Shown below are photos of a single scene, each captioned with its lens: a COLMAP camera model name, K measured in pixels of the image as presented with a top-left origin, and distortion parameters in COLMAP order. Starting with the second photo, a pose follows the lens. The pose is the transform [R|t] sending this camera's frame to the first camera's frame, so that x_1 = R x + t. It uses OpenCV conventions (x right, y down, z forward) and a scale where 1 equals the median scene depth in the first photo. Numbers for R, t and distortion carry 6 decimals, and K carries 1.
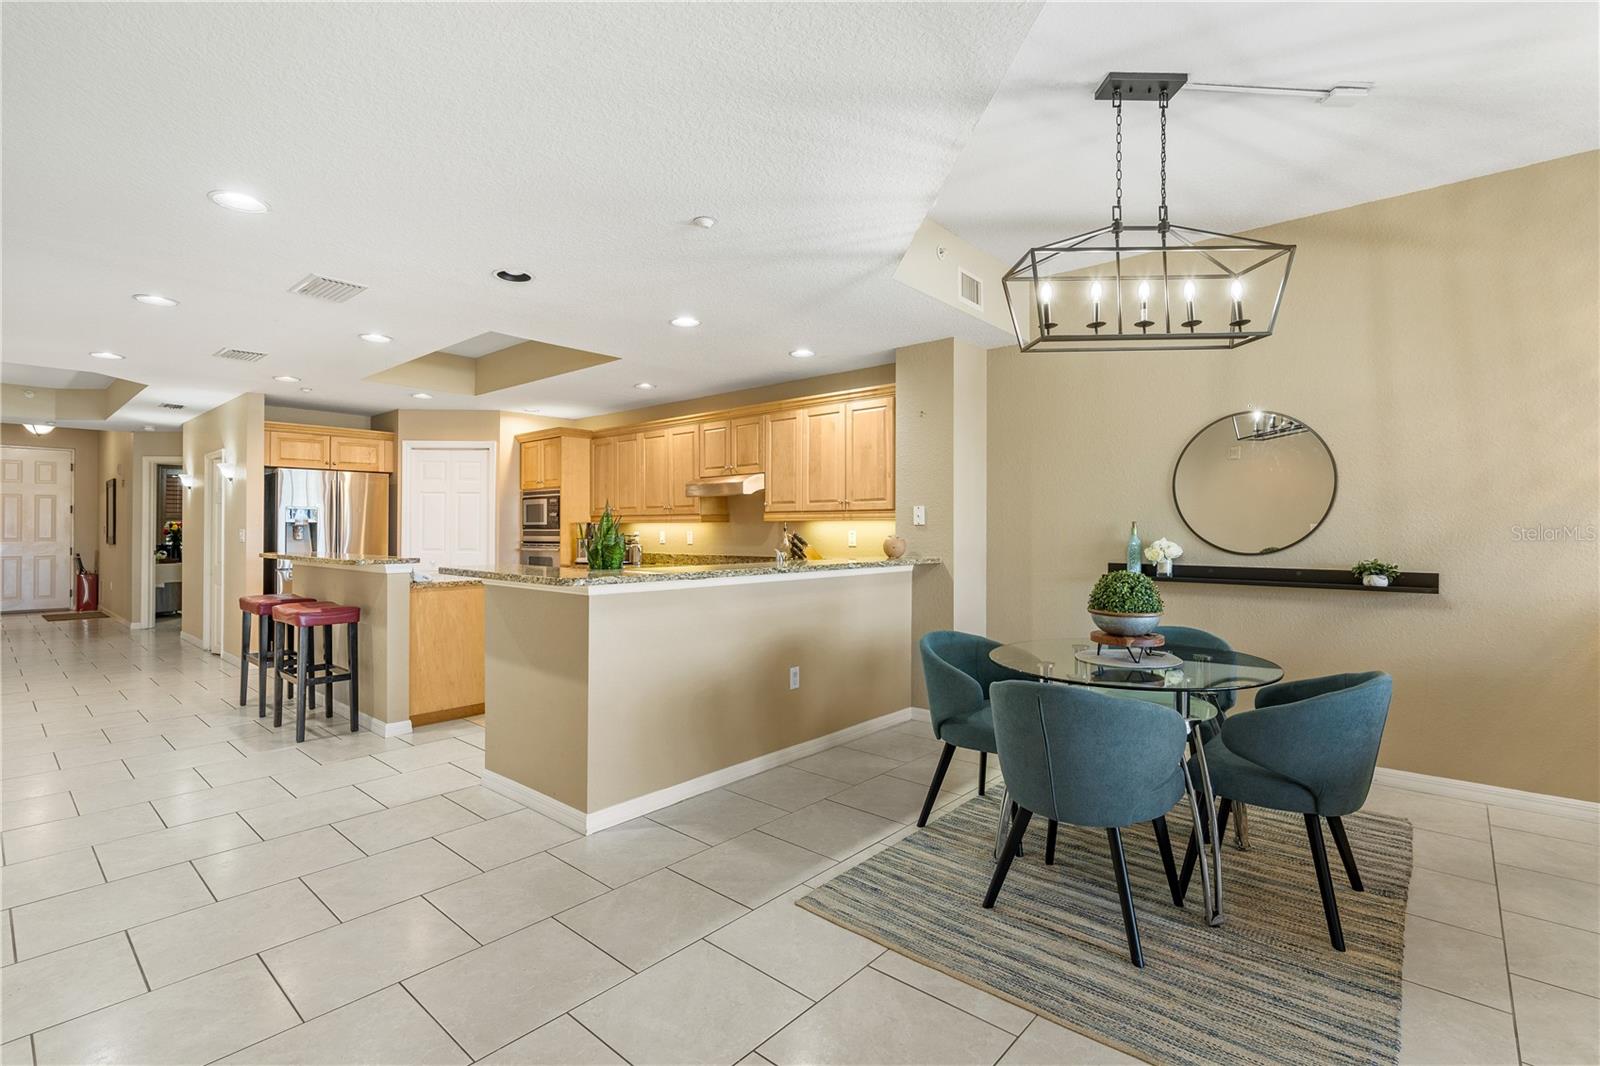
lens RADIAL K [[738.4, 0, 838.0], [0, 738.4, 520.6], [0, 0, 1]] dist [-0.018960, 0.006770]
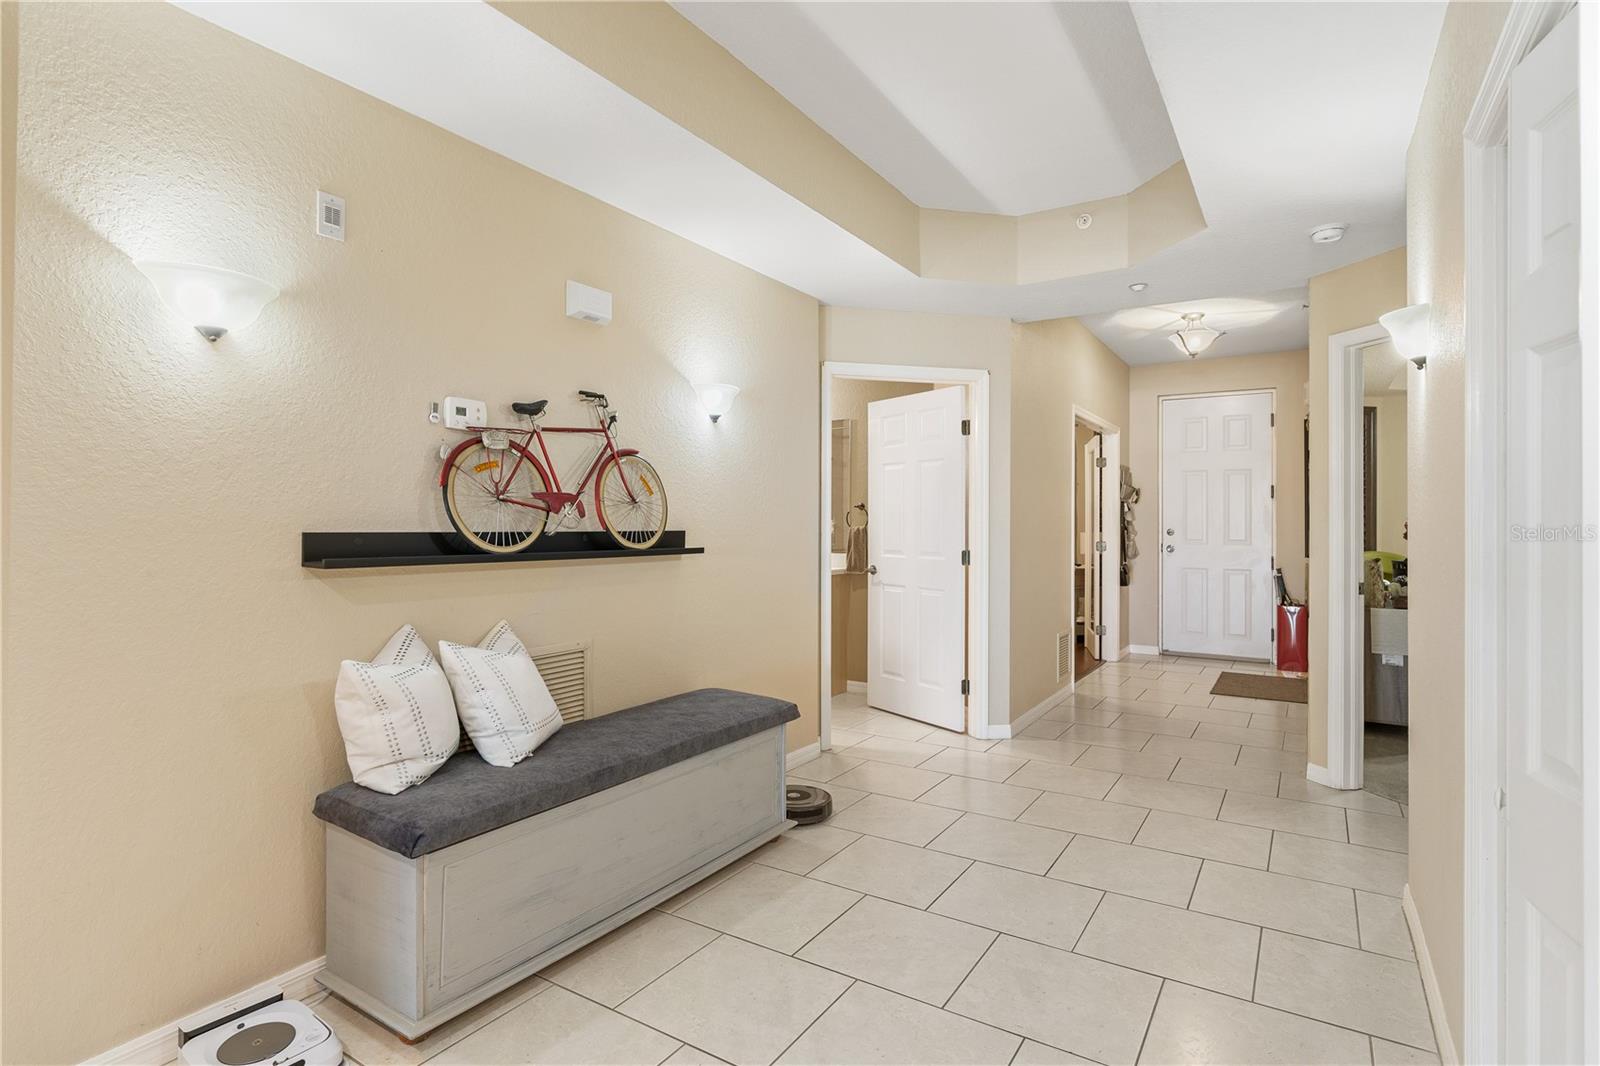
lens RADIAL K [[804.6, 0, 801.8], [0, 804.6, 529.1], [0, 0, 1]] dist [-0.015998, -0.000156]
pose [[0.153863, 0.004901, -0.988080, -0.856096], [0.006359, 0.999962, 0.005950, 0.014217], [0.988072, -0.007198, 0.153826, 0.948120]]
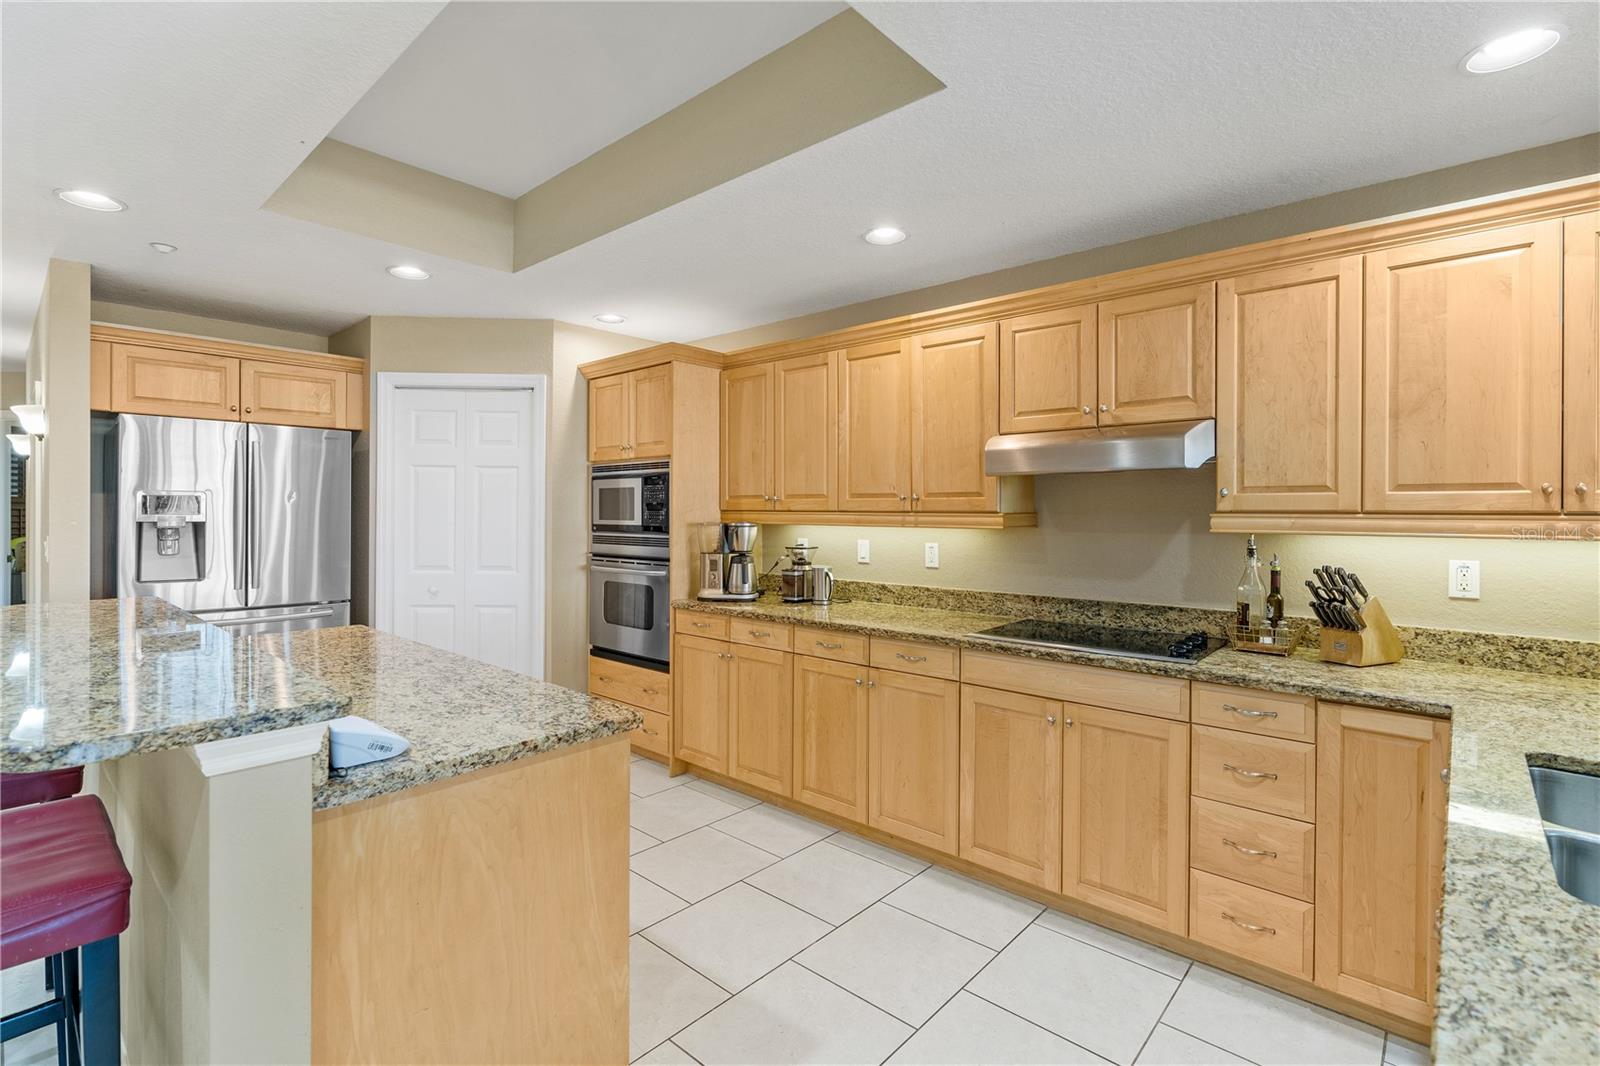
lens RADIAL K [[738.4, 0, 842.0], [0, 738.4, 512.0], [0, 0, 1]] dist [-0.018960, 0.006770]
pose [[0.999934, 0.005058, -0.010354, -0.268877], [-0.004942, 0.999925, 0.011232, -0.012974], [0.010410, -0.011180, 0.999883, 0.508331]]
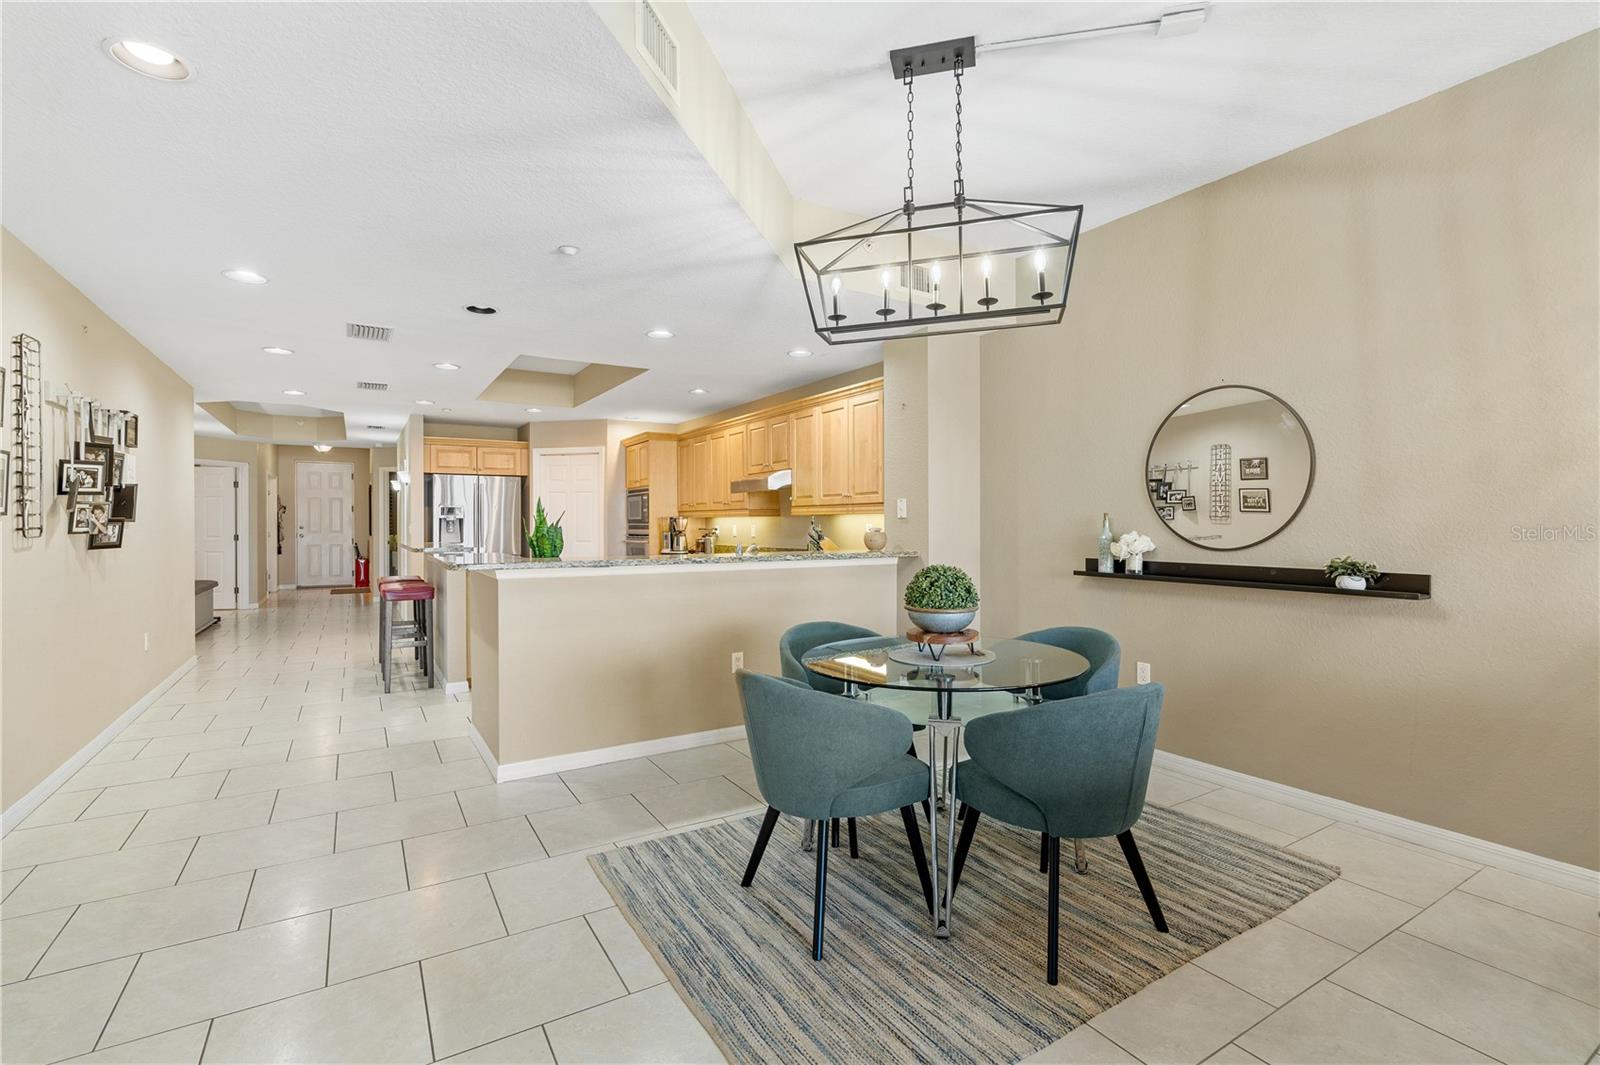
lens RADIAL K [[738.4, 0, 823.8], [0, 738.4, 518.9], [0, 0, 1]] dist [-0.018960, 0.006770]
pose [[0.955532, -0.004295, -0.294857, 0.220888], [0.005955, 0.999971, 0.004733, 0.001354], [0.294829, -0.006278, 0.955530, 0.015589]]
